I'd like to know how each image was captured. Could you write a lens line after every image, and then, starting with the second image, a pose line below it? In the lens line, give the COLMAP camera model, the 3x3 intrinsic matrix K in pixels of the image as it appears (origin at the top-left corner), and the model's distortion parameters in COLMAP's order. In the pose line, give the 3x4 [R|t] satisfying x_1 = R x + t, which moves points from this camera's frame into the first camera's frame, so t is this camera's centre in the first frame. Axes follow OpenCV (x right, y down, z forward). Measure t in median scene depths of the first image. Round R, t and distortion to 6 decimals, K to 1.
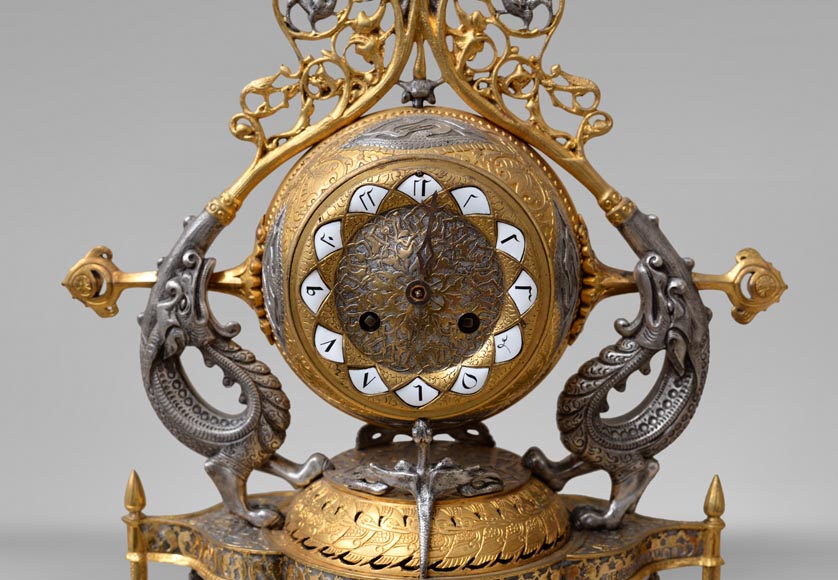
lens RADIAL K [[1254.5, 0, 461.5], [0, 1254.5, 289.7], [0, 0, 1]] dist [-0.101087, -0.007265]
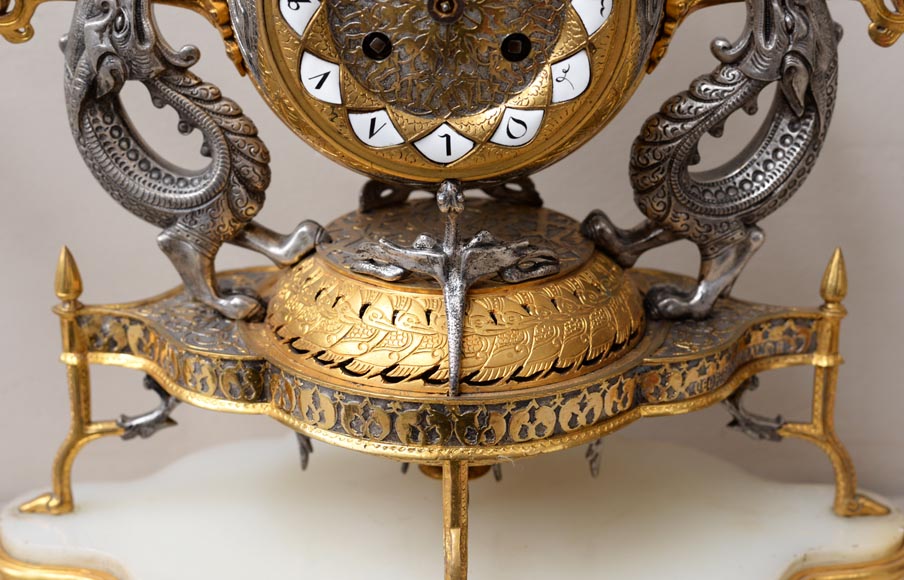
lens RADIAL K [[1422.9, 0, 451.0], [0, 1422.9, 260.5], [0, 0, 1]] dist [-0.146663, -0.000584]
pose [[0.999861, -0.002096, -0.016530, -0.016749], [0.005232, 0.981386, 0.191977, -0.008609], [0.015820, -0.192037, 0.981260, 0.172948]]
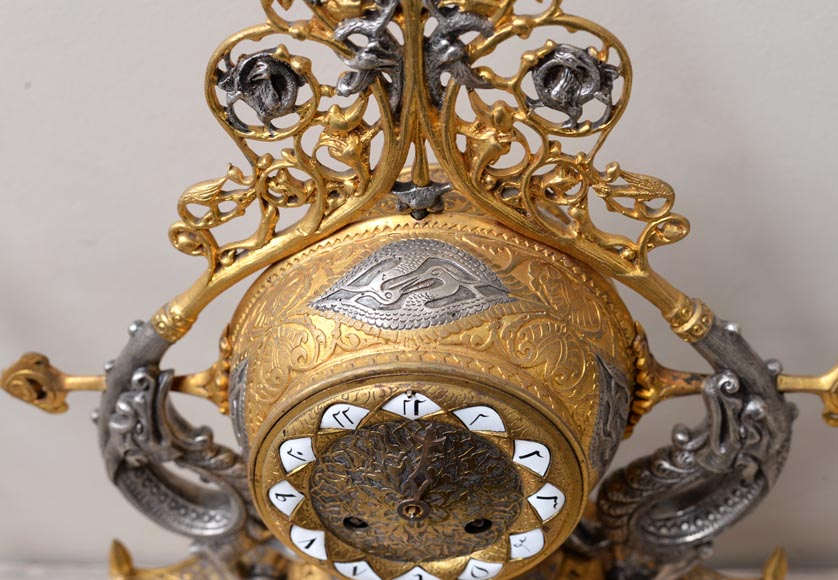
lens RADIAL K [[1289.0, 0, 419.0], [0, 1289.0, 290.0], [0, 0, 1]] dist [-0.147063, -0.018520]
pose [[0.993816, 0.037783, -0.104410, 0.044765], [0.017106, 0.877003, 0.480180, -0.465912], [0.109711, -0.478997, 0.870934, 0.325081]]
